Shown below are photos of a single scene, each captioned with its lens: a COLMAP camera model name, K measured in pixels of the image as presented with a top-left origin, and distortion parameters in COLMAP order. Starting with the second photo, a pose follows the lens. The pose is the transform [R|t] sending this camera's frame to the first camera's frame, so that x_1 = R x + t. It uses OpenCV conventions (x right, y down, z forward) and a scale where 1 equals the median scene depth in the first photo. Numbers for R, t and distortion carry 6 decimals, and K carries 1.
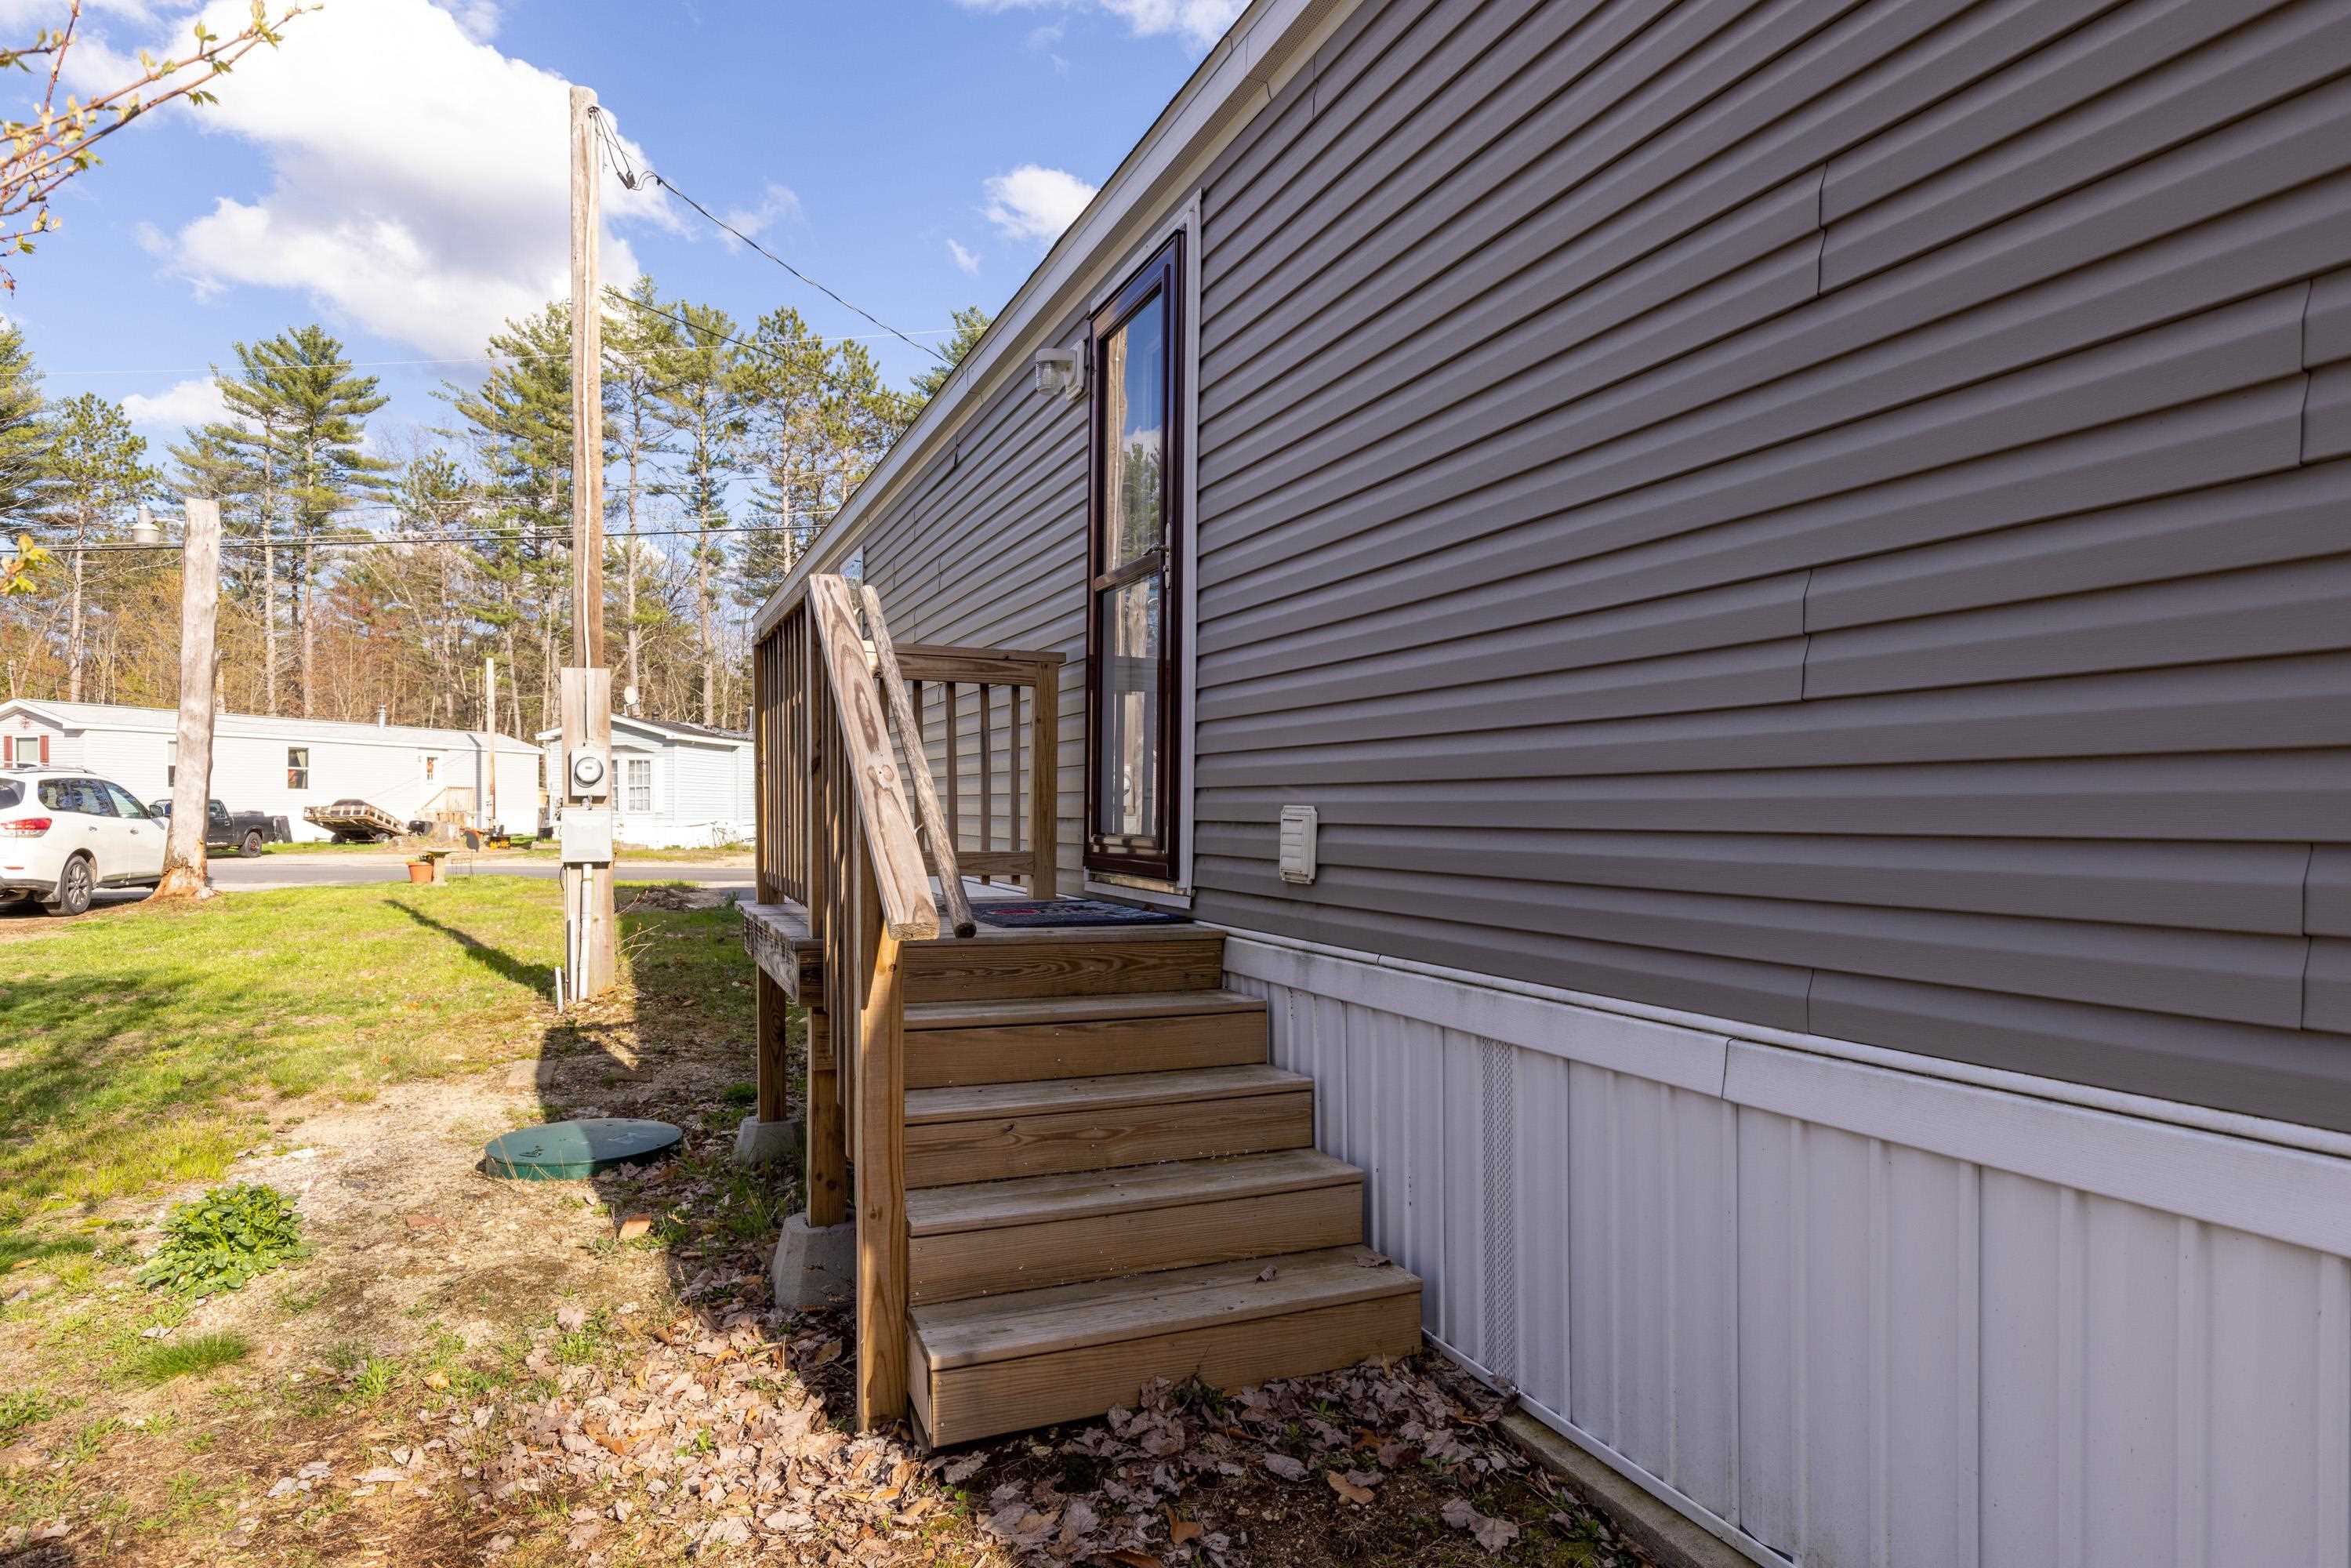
lens RADIAL K [[1344.5, 0, 1173.8], [0, 1344.5, 785.7], [0, 0, 1]] dist [-0.000927, -0.000072]
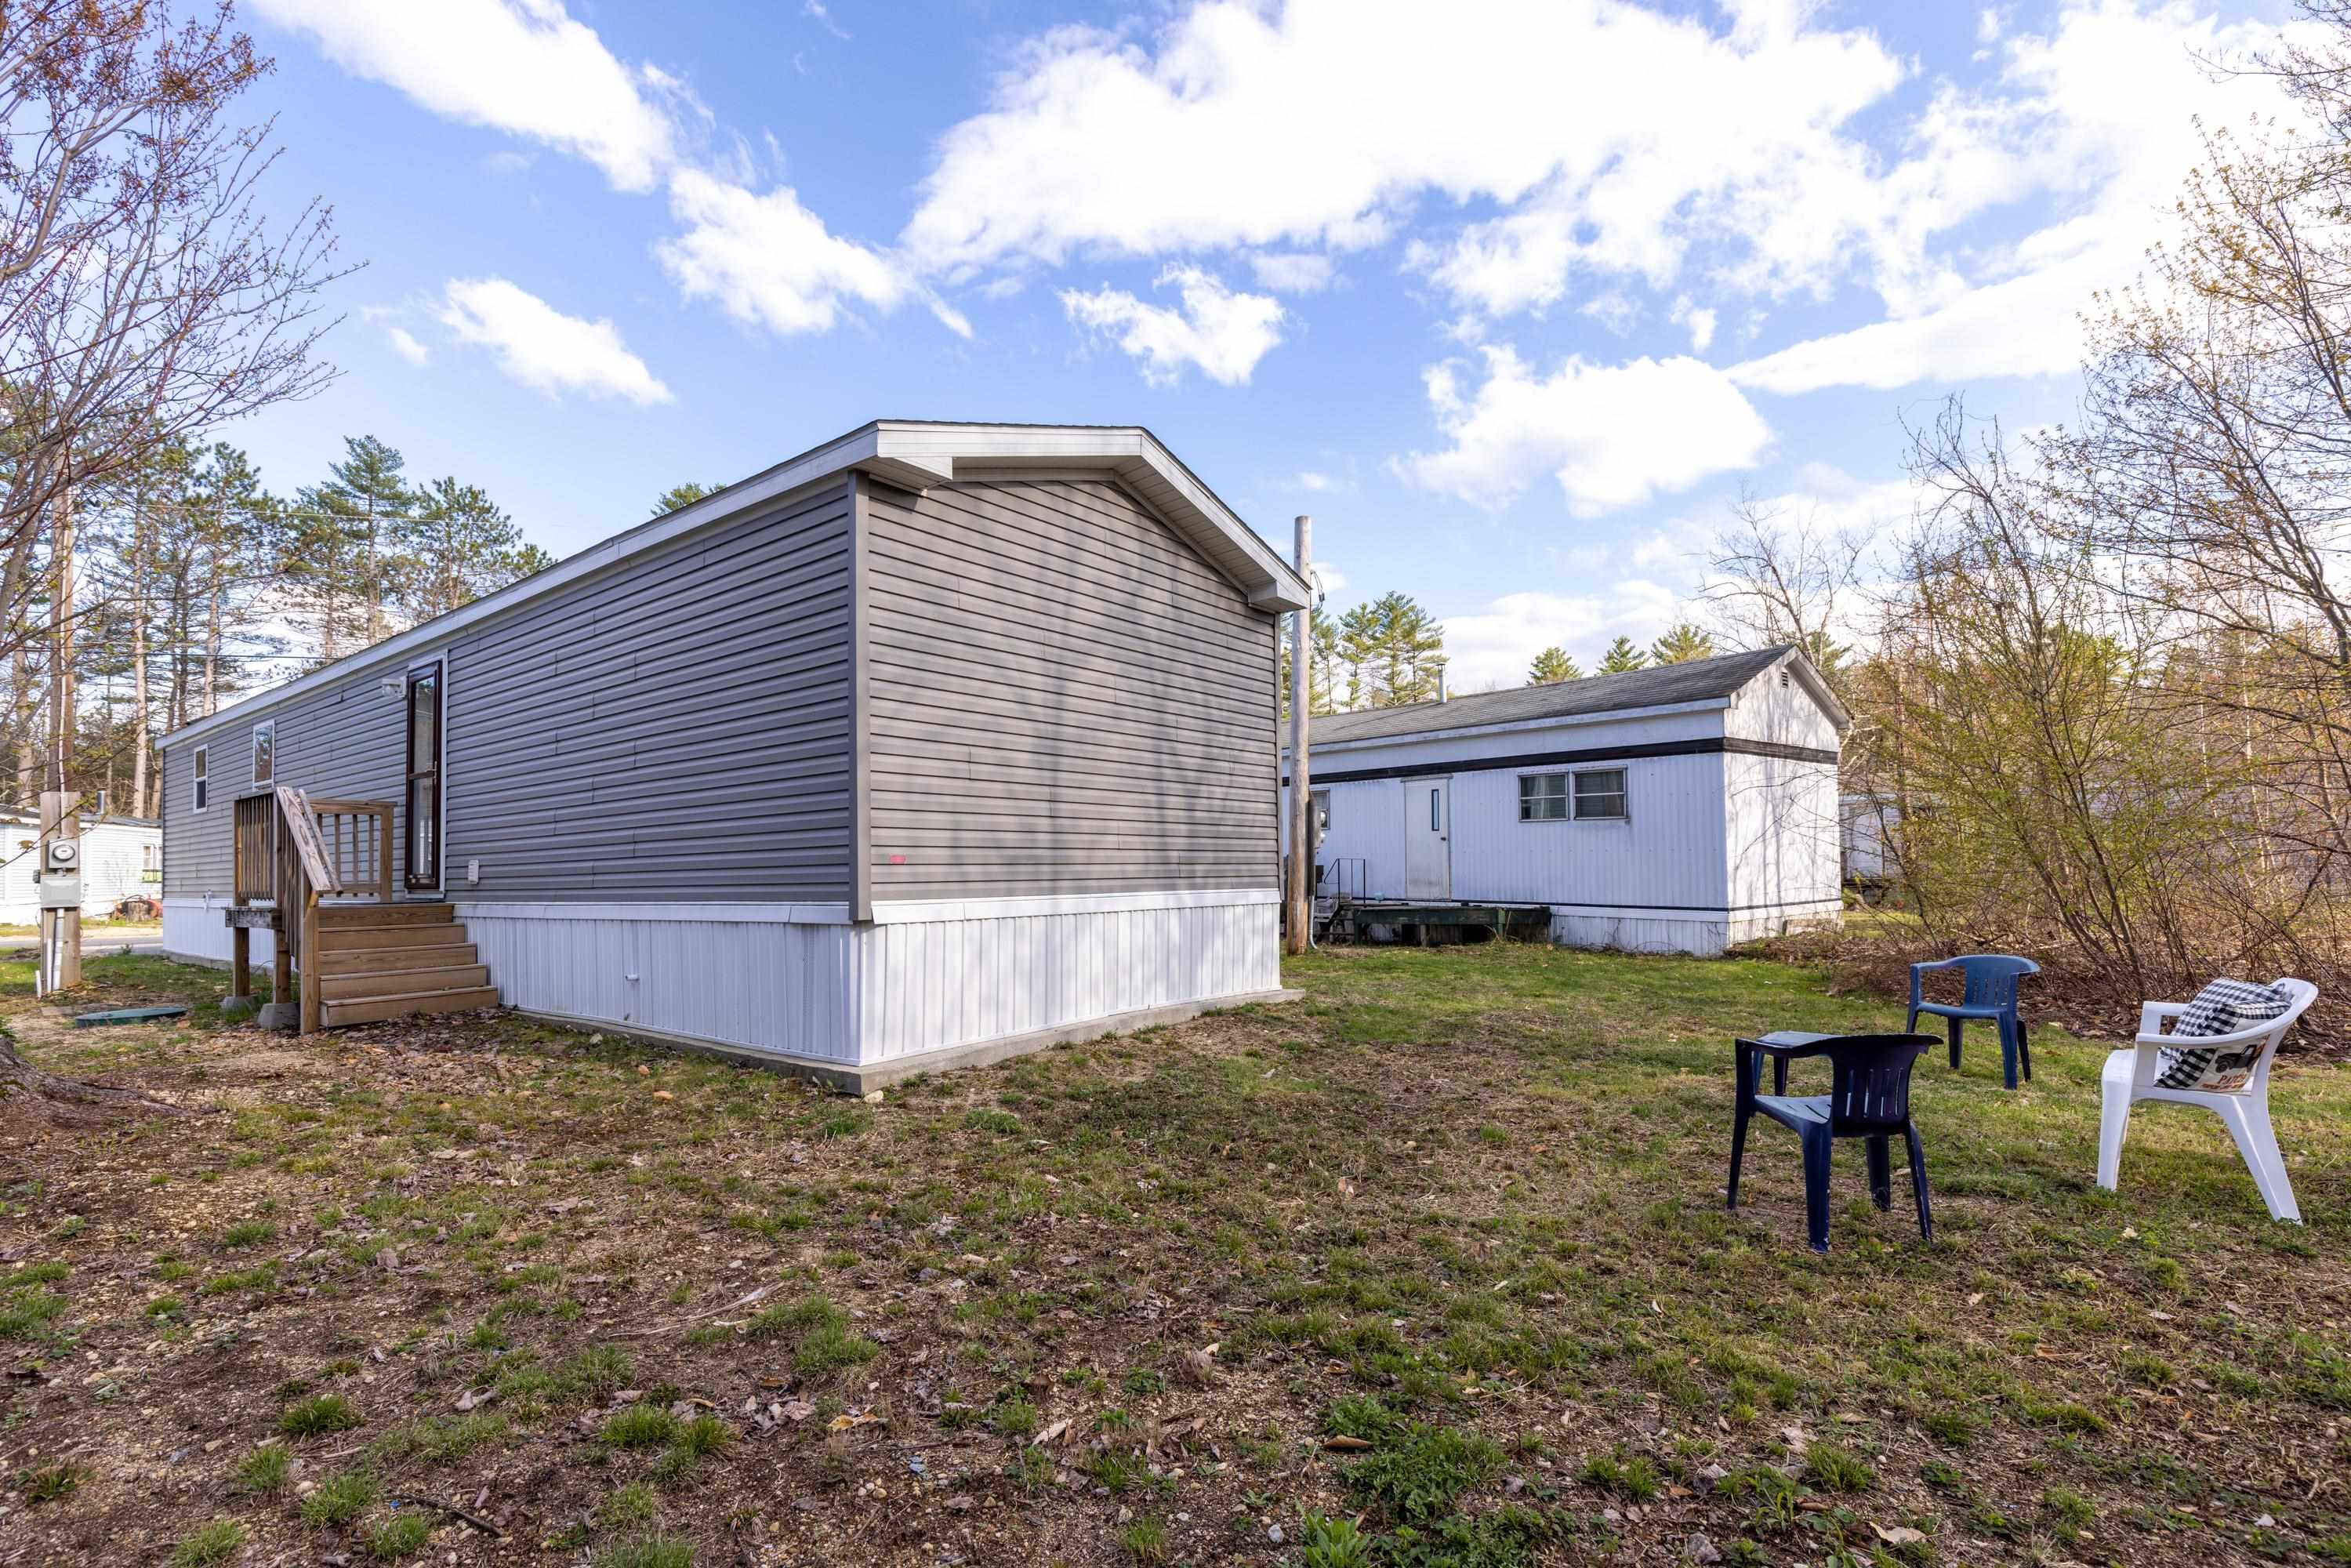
lens RADIAL K [[1040.9, 0, 1183.7], [0, 1040.9, 807.8], [0, 0, 1]] dist [0.002949, 0.000543]
pose [[0.870398, 0.001902, 0.492345, 0.227574], [0.018310, 0.999176, -0.036230, 0.008512], [-0.492008, 0.040550, 0.869646, -1.334945]]
